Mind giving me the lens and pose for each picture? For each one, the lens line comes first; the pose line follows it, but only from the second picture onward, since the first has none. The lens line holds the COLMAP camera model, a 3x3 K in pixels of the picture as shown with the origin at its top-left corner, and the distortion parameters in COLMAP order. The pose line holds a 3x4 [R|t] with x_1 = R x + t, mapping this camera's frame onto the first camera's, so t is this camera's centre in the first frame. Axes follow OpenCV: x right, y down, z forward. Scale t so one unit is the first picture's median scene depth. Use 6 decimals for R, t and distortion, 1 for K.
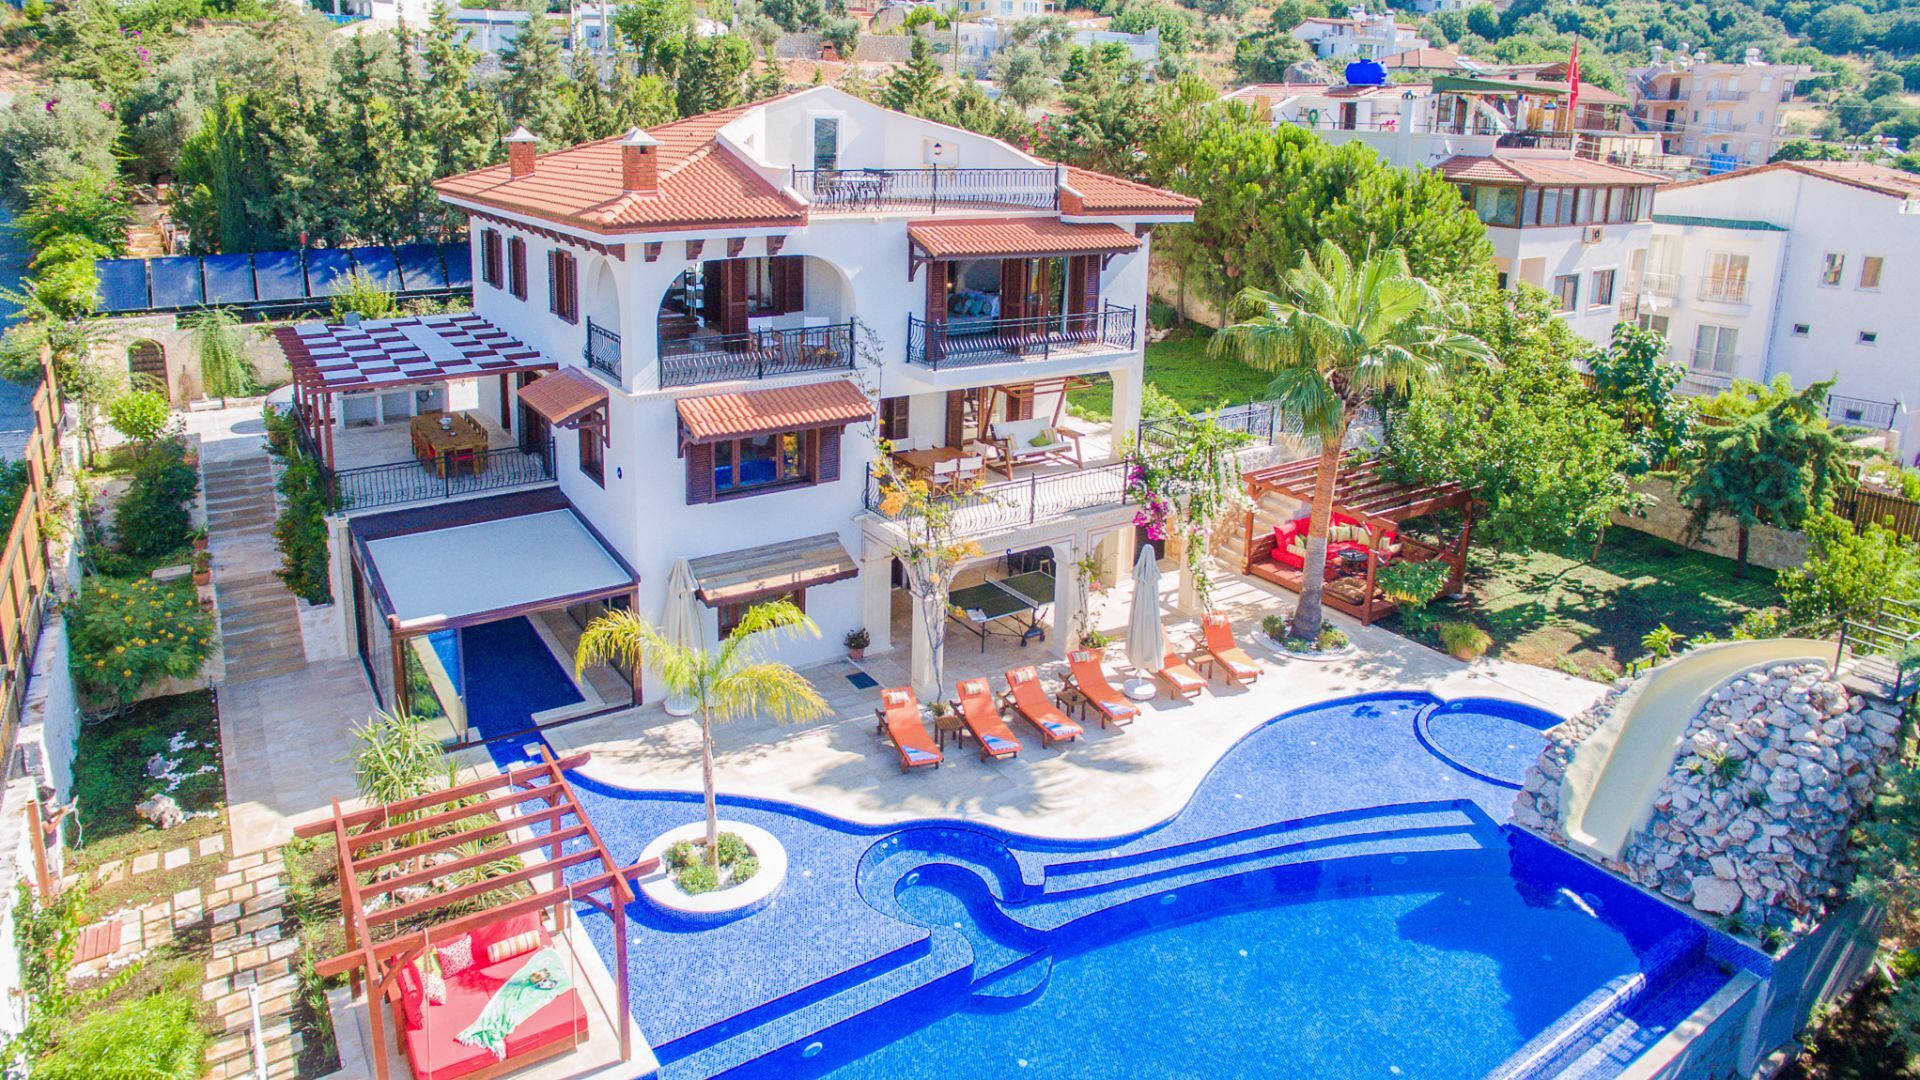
lens RADIAL K [[1157.2, 0, 911.5], [0, 1157.2, 393.7], [0, 0, 1]] dist [-0.070610, 0.045292]
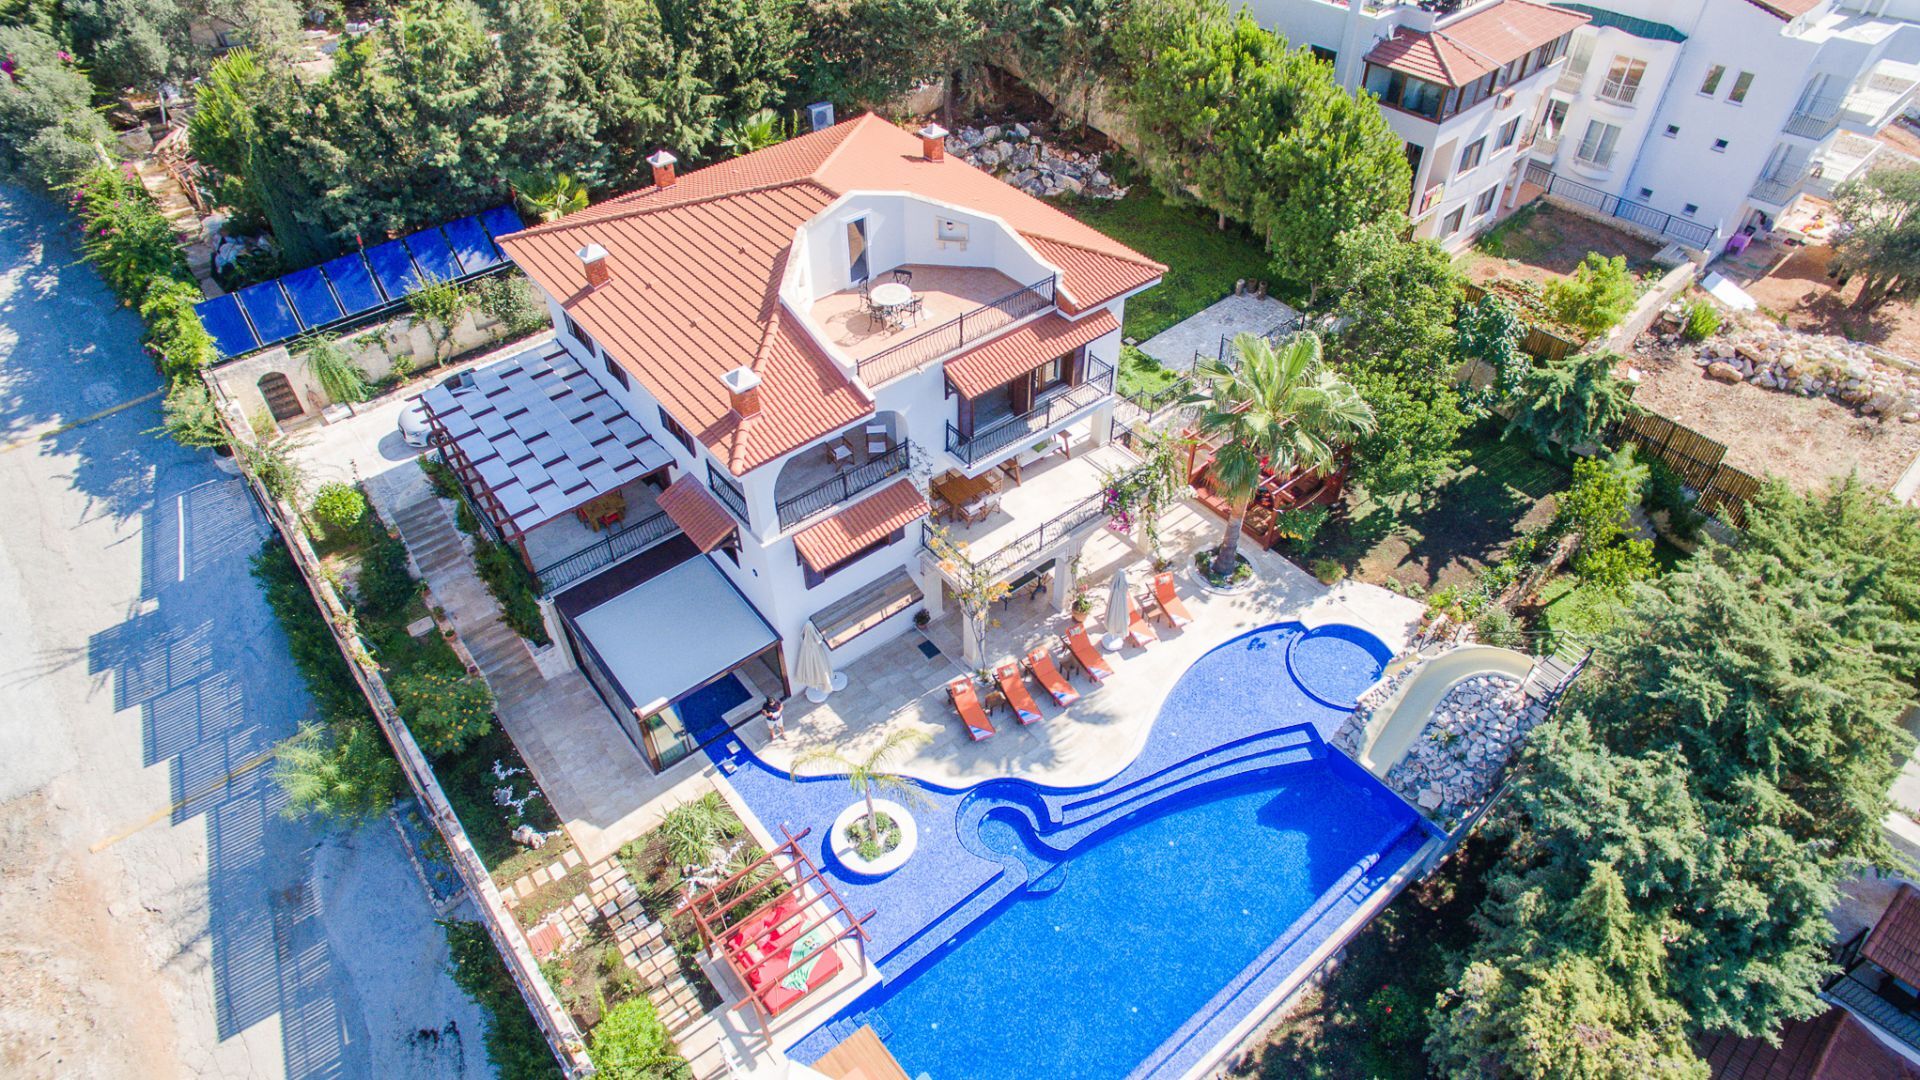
lens RADIAL K [[1094.3, 0, 960.0], [0, 1094.3, 540.0], [0, 0, 1]] dist [-0.037868, 0.000987]
pose [[0.993653, -0.095545, 0.059369, -0.083189], [0.049818, 0.846979, 0.529287, -0.700799], [-0.100855, -0.522970, 0.846363, -0.150694]]
